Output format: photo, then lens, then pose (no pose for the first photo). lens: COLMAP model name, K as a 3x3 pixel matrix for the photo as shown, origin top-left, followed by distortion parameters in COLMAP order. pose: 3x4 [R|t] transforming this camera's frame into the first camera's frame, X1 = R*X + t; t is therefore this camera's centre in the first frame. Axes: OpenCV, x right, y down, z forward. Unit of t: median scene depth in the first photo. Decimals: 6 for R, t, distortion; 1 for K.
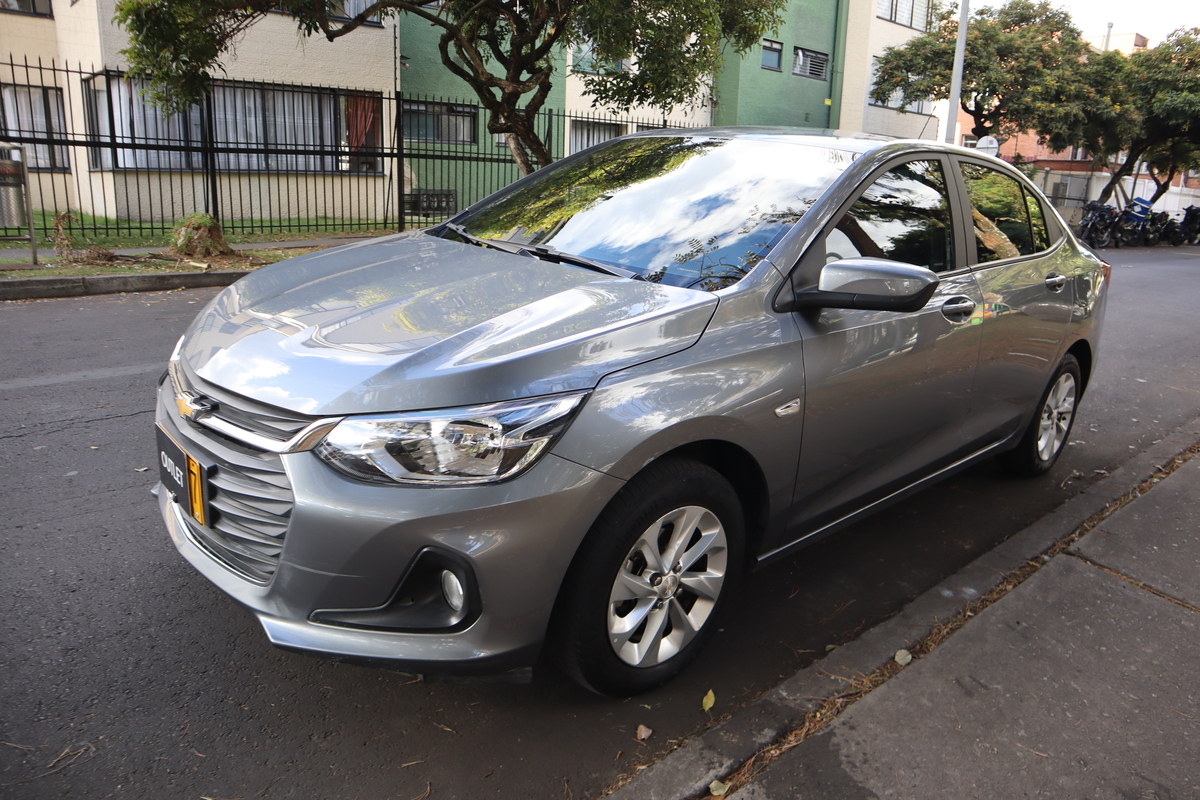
lens RADIAL K [[845.4, 0, 593.7], [0, 845.4, 396.7], [0, 0, 1]] dist [-0.145214, 0.095080]
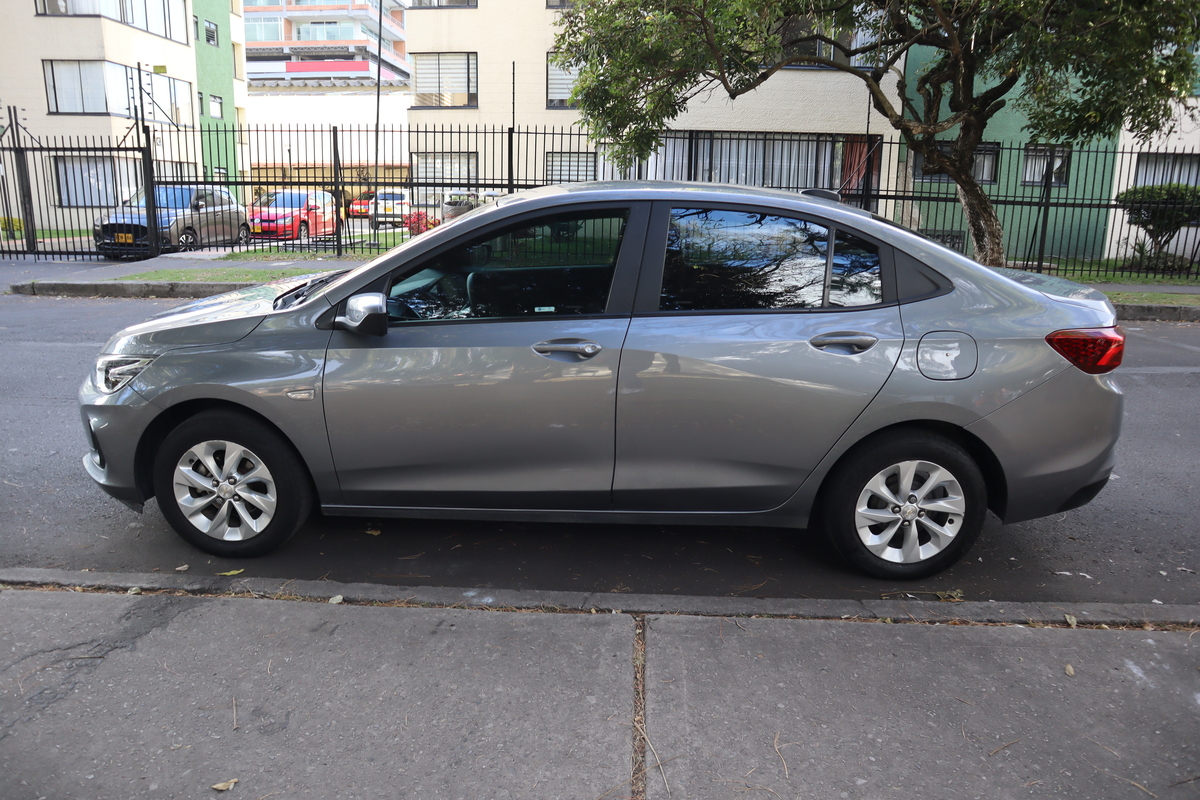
lens RADIAL K [[845.4, 0, 593.7], [0, 845.4, 396.7], [0, 0, 1]] dist [-0.145214, 0.095080]
pose [[0.697602, 0.131419, -0.704330, 0.248716], [-0.172470, 0.984930, 0.012952, -0.004911], [0.695418, 0.112440, 0.709754, 0.072627]]
